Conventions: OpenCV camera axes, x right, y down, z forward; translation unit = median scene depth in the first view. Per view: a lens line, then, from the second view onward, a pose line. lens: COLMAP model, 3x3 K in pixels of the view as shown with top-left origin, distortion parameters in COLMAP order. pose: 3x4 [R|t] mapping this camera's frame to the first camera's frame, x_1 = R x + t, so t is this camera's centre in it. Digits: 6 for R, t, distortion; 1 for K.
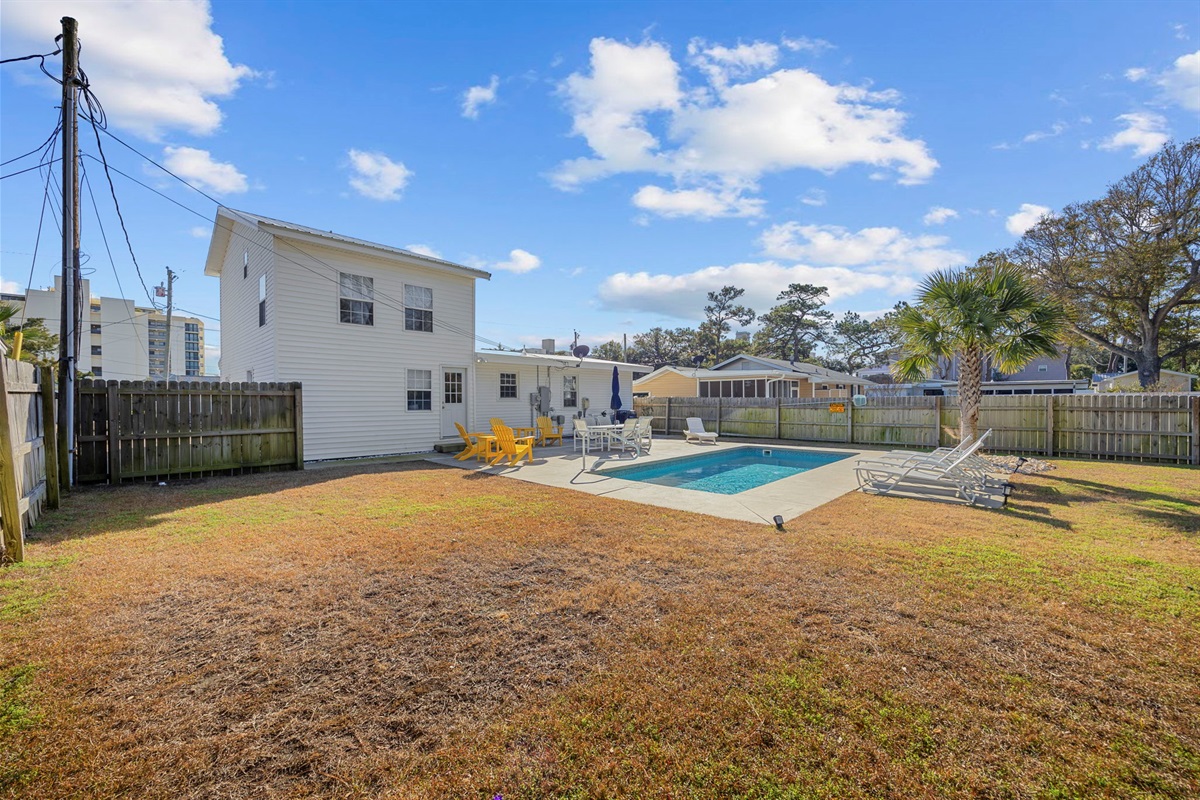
lens RADIAL K [[464.7, 0, 610.3], [0, 464.7, 398.3], [0, 0, 1]] dist [-0.005479, 0.000235]
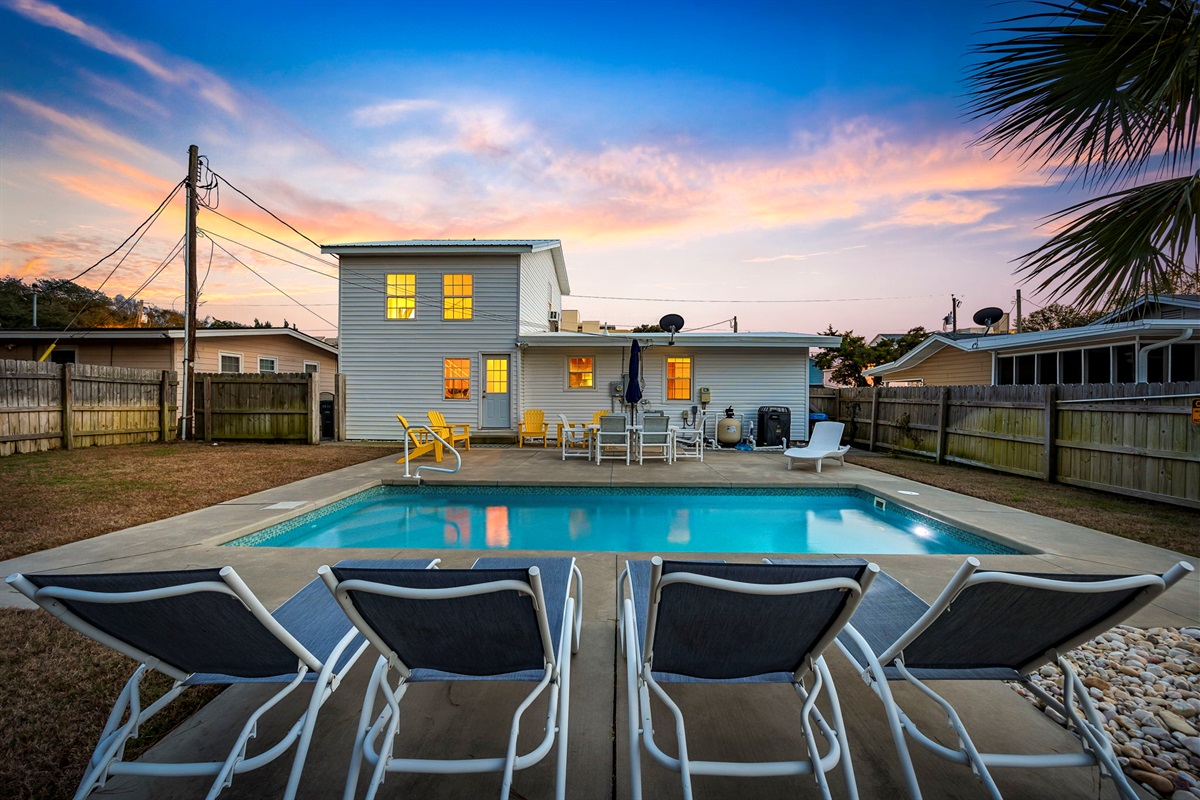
lens RADIAL K [[484.7, 0, 613.1], [0, 484.7, 403.3], [0, 0, 1]] dist [0.000664, -0.000359]
pose [[0.660698, 0.019169, -0.750407, 0.447676], [-0.005228, 0.999767, 0.020936, 0.009107], [0.750634, -0.009910, 0.660644, 0.425508]]
